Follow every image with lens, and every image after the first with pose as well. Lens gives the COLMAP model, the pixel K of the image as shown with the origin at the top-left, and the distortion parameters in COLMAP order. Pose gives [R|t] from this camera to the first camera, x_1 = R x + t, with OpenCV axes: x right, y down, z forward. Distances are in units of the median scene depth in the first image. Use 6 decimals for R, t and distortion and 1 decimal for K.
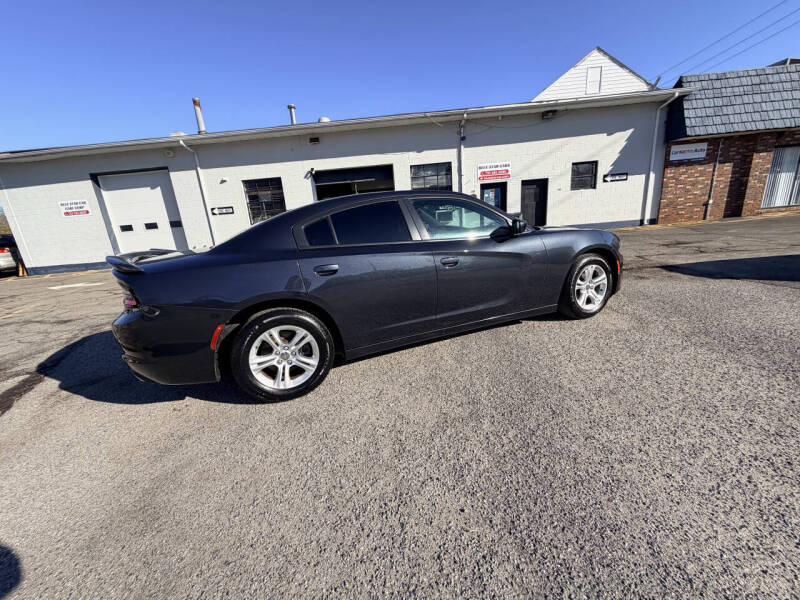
lens RADIAL K [[315.6, 0, 401.2], [0, 315.6, 299.6], [0, 0, 1]] dist [-0.000680, 0.000010]
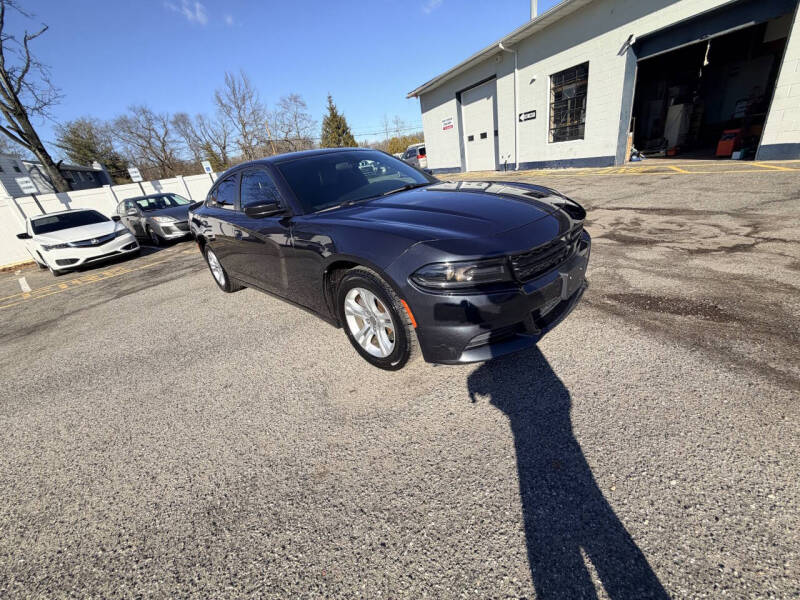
lens RADIAL K [[321.6, 0, 400.0], [0, 321.6, 300.0], [0, 0, 1]] dist [0.000034, -0.000172]
pose [[0.395181, 0.387773, -0.832745, 0.321645], [-0.118858, 0.920498, 0.372231, -0.089424], [0.910882, -0.048120, 0.409853, 0.233723]]
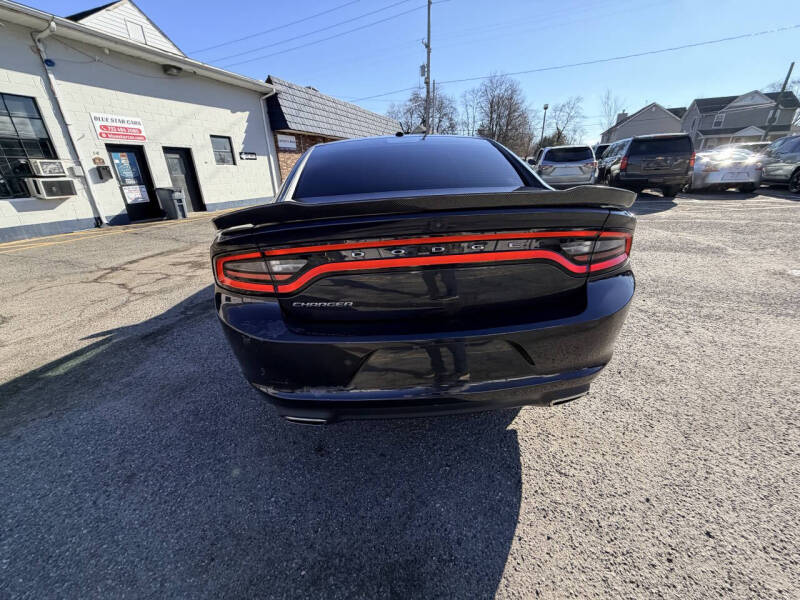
lens RADIAL K [[315.6, 0, 399.0], [0, 315.6, 300.4], [0, 0, 1]] dist [-0.000735, 0.000045]
pose [[0.326382, -0.293951, 0.898369, -0.270724], [0.252360, 0.943016, 0.216876, -0.026635], [-0.910928, 0.155928, 0.381965, 0.200974]]
